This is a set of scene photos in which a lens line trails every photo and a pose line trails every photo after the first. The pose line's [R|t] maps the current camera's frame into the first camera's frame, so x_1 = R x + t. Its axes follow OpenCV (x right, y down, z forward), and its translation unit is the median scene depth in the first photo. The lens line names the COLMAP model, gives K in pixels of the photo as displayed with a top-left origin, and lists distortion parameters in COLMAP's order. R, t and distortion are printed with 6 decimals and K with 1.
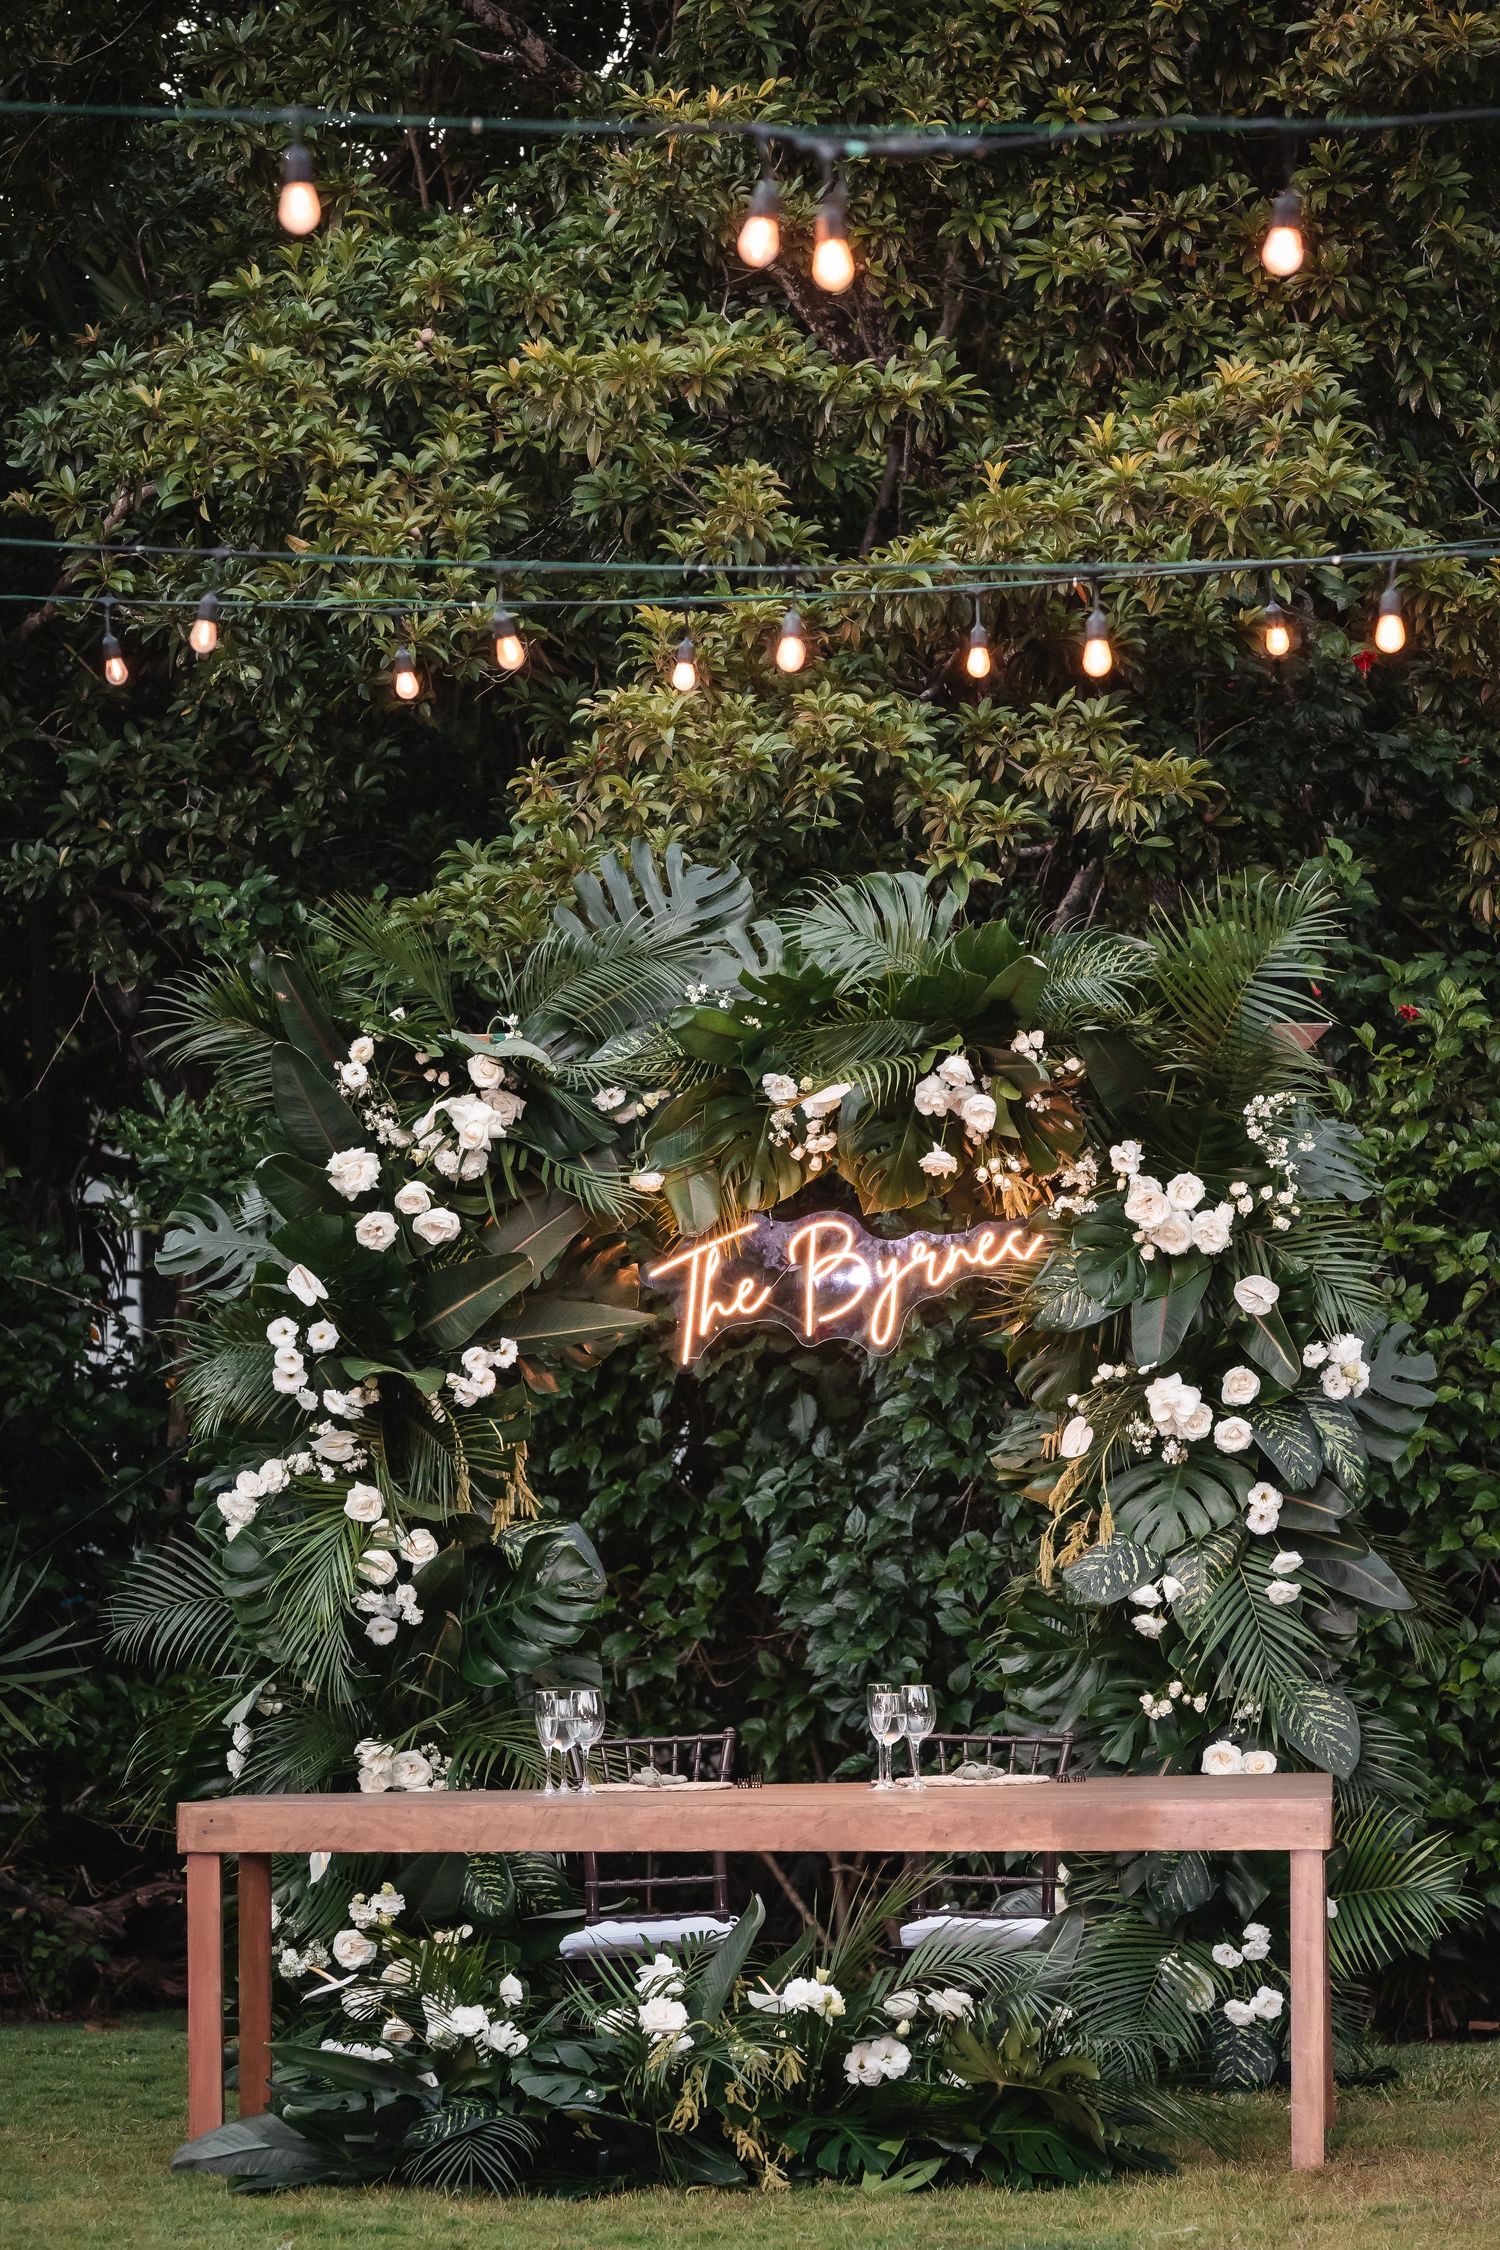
lens RADIAL K [[9834.2, 0, 748.7], [0, 9834.2, 1127.1], [0, 0, 1]] dist [-0.619197, 0.000000]
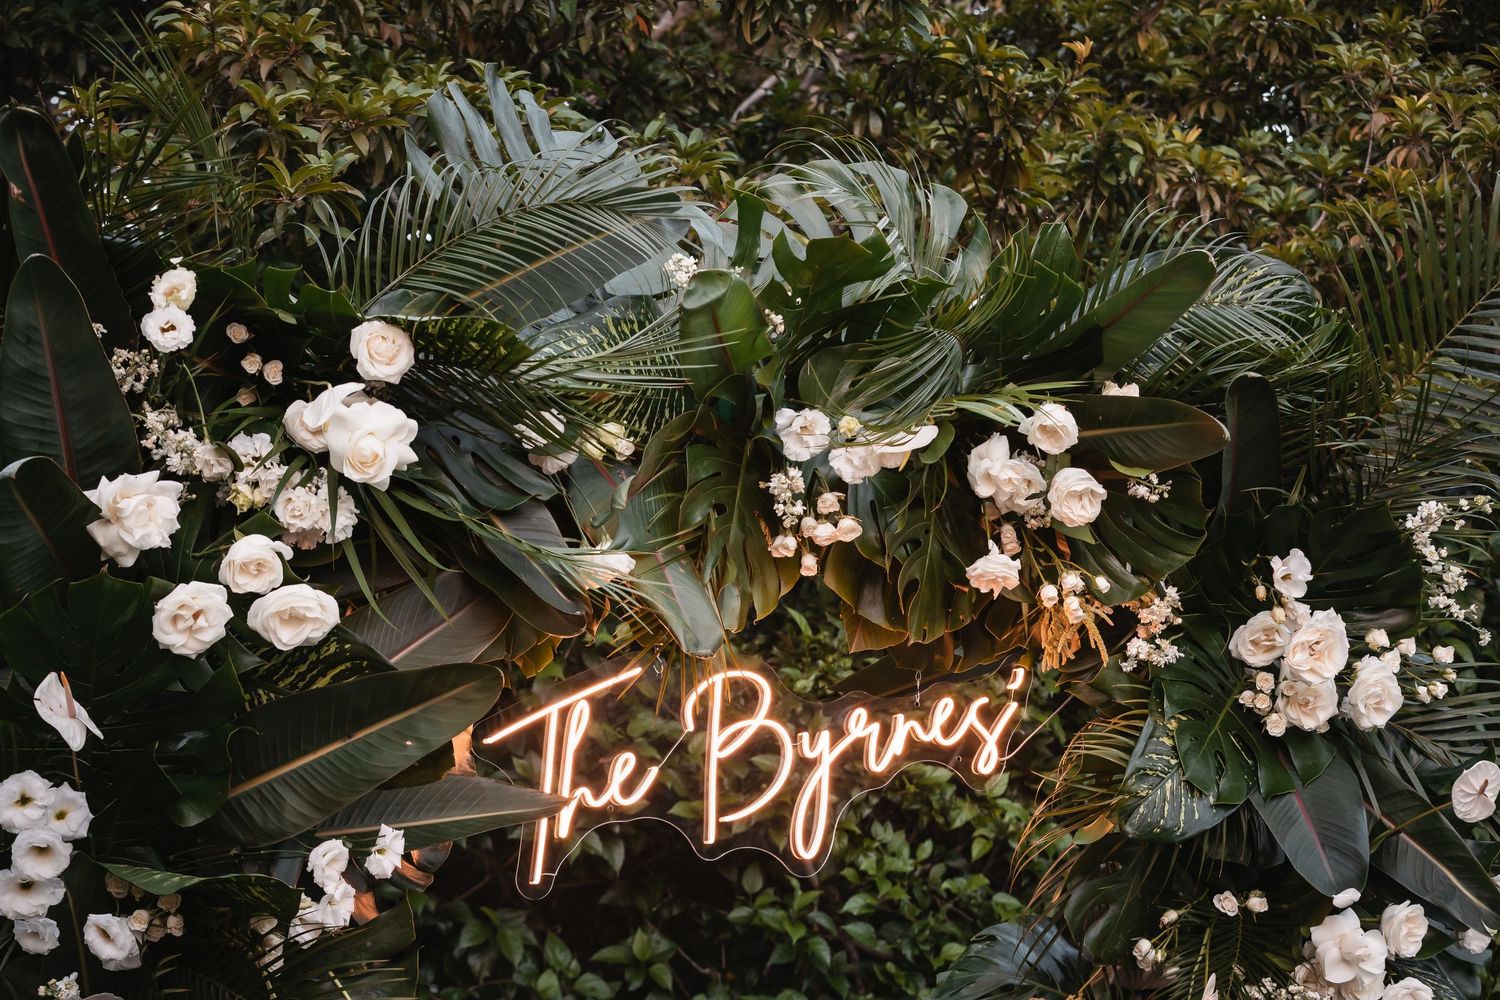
lens RADIAL K [[3112.3, 0, 752.6], [0, 3112.3, 506.5], [0, 0, 1]] dist [0.234477, 0.000000]
pose [[0.889170, 0.073747, 0.451595, -0.088618], [-0.017569, 0.991701, -0.127356, 0.025858], [-0.457239, 0.105307, 0.883087, 0.825816]]
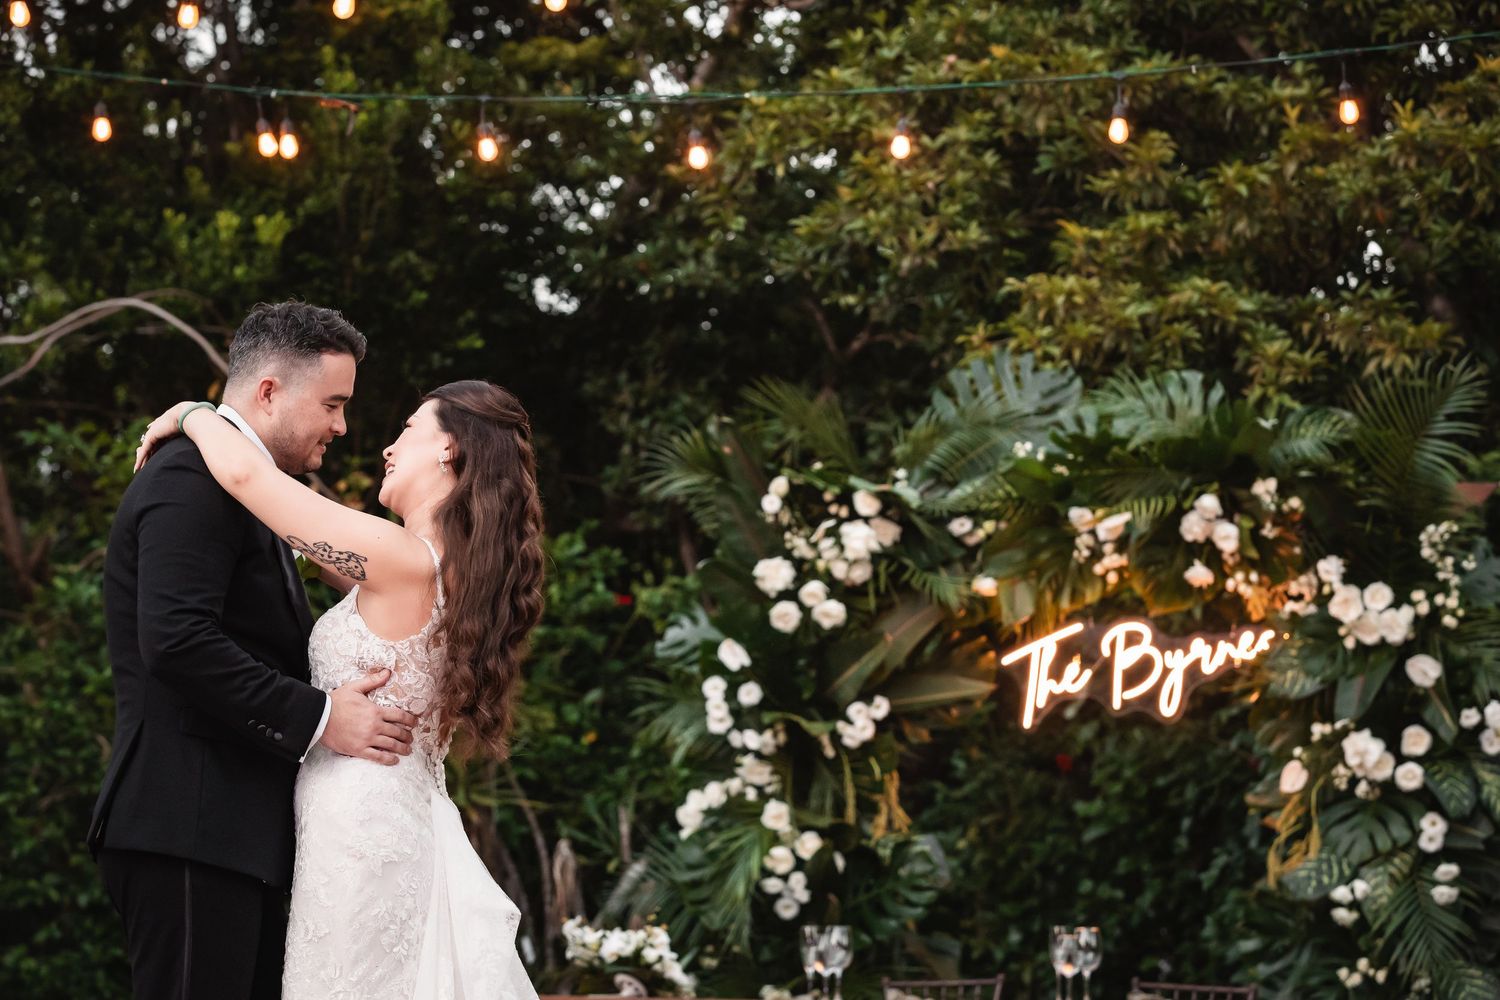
lens RADIAL K [[4709.4, 0, 751.0], [0, 4709.4, 497.7], [0, 0, 1]] dist [-0.075663, 0.000000]
pose [[0.978419, 0.005072, -0.206568, 0.093767], [-0.022266, 0.996466, -0.080996, 0.047369], [0.205427, 0.083847, 0.975074, 0.348076]]
